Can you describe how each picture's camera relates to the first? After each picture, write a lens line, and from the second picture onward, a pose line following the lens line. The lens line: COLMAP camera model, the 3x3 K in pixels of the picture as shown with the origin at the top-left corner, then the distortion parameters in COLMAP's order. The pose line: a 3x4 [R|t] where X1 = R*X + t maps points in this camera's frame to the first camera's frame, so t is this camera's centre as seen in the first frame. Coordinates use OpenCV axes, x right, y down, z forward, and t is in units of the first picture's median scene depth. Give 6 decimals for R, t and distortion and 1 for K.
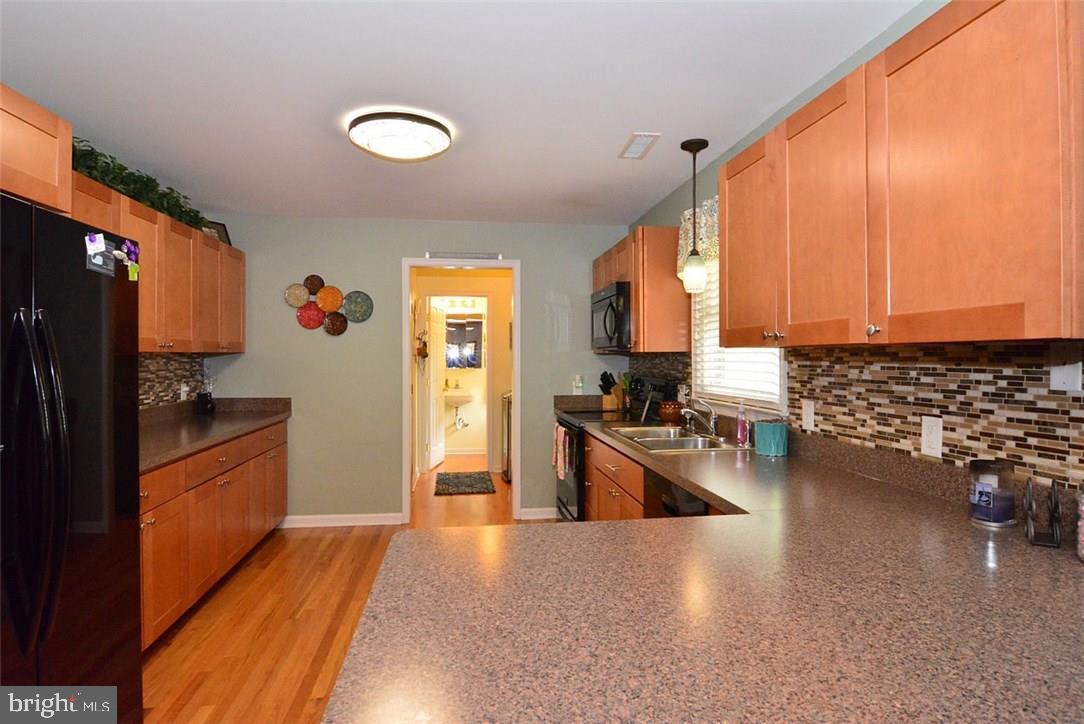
lens RADIAL K [[597.4, 0, 543.1], [0, 597.4, 358.4], [0, 0, 1]] dist [-0.015862, 0.000365]
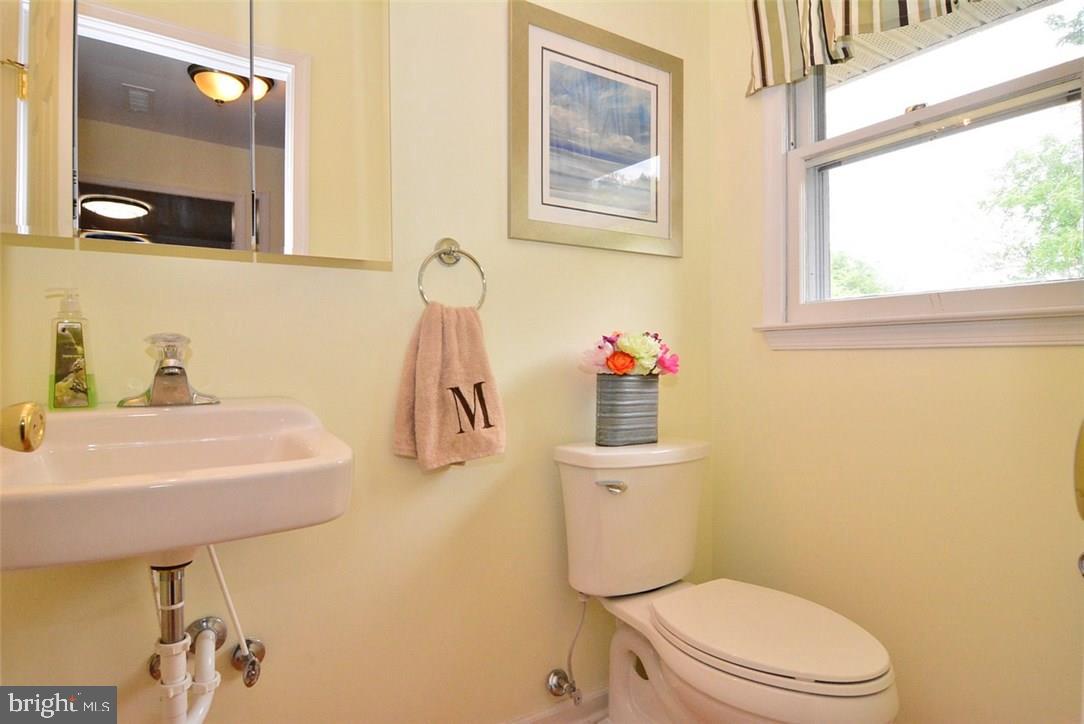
lens RADIAL K [[597.4, 0, 541.6], [0, 597.4, 366.2], [0, 0, 1]] dist [-0.015862, 0.000365]
pose [[0.914476, 0.000079, 0.404639, -0.223516], [0.001961, 0.999987, -0.004628, 0.077491], [-0.404635, 0.005025, 0.914465, 1.540491]]
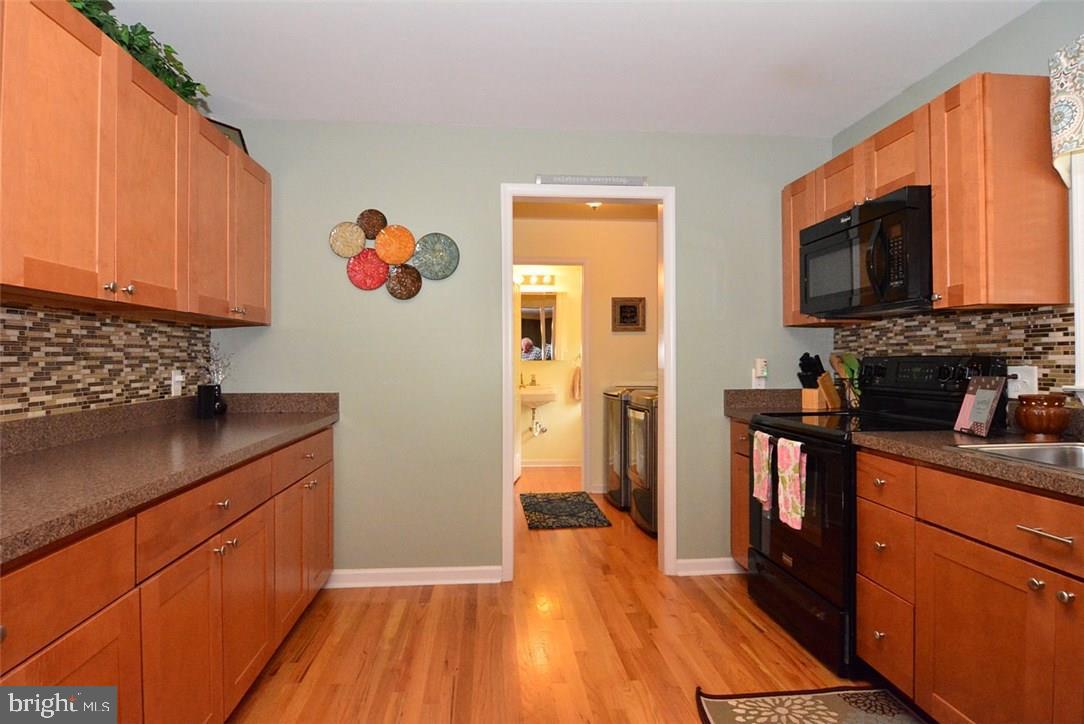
lens RADIAL K [[597.4, 0, 541.9], [0, 597.4, 358.8], [0, 0, 1]] dist [-0.015862, 0.000365]
pose [[0.998704, -0.004228, -0.050718, -0.166002], [0.004040, 0.999985, -0.003823, 0.031892], [0.050734, 0.003613, 0.998706, 0.352532]]
